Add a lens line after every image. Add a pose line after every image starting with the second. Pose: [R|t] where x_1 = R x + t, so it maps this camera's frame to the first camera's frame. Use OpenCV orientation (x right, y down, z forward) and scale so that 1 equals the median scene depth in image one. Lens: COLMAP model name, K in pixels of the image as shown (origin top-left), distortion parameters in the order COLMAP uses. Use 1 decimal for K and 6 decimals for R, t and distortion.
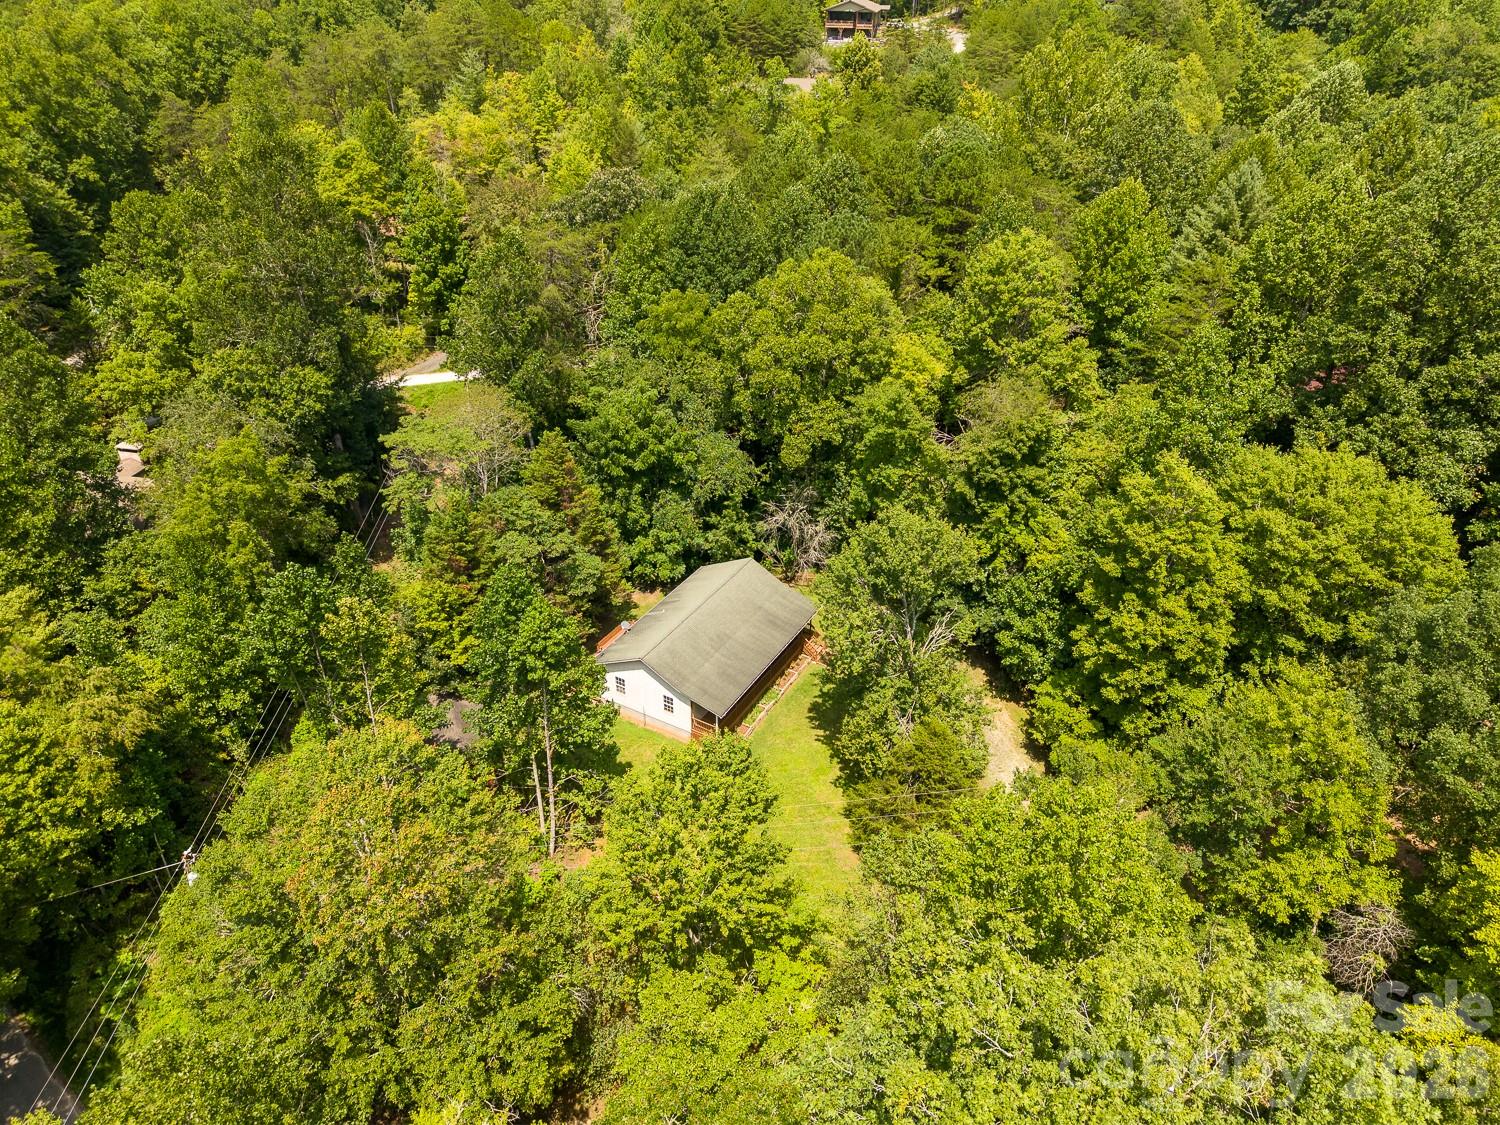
lens RADIAL K [[1010.3, 0, 754.8], [0, 1010.3, 574.2], [0, 0, 1]] dist [0.027231, -0.022763]
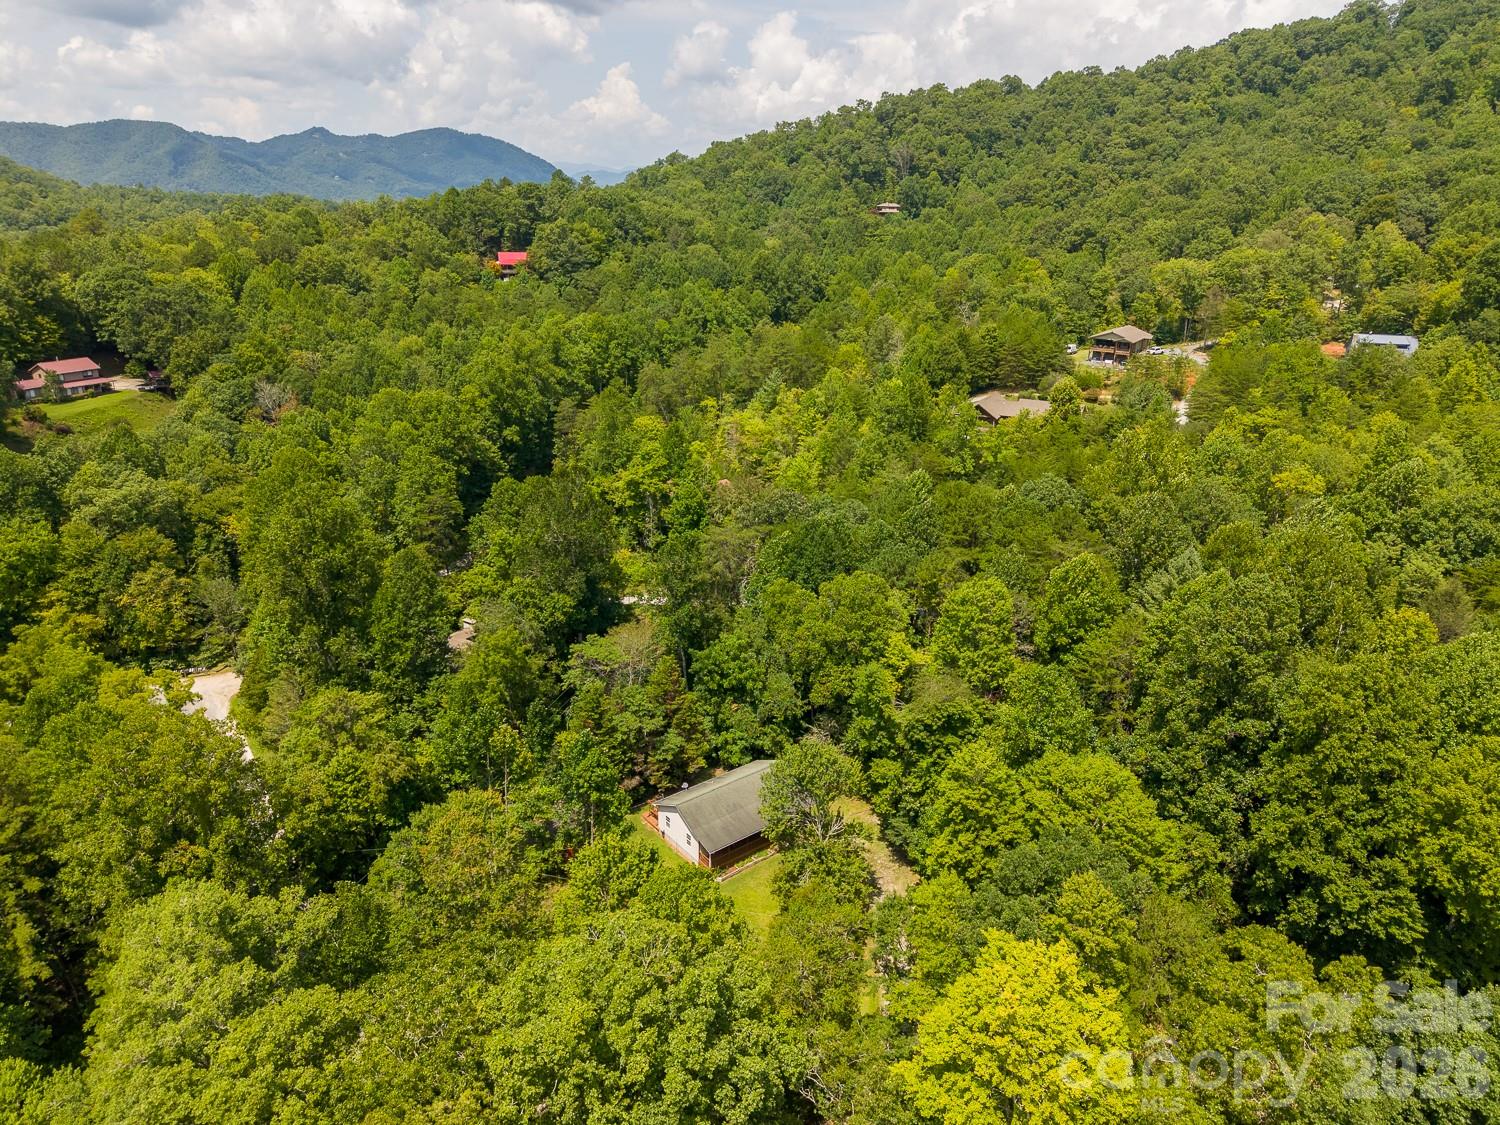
lens RADIAL K [[1010.3, 0, 751.5], [0, 1010.3, 558.8], [0, 0, 1]] dist [0.027231, -0.022763]
pose [[0.928408, 0.133583, -0.346718, 0.445477], [-0.205968, 0.961672, -0.181008, -0.023334], [0.309250, 0.239462, 0.920338, -0.479680]]
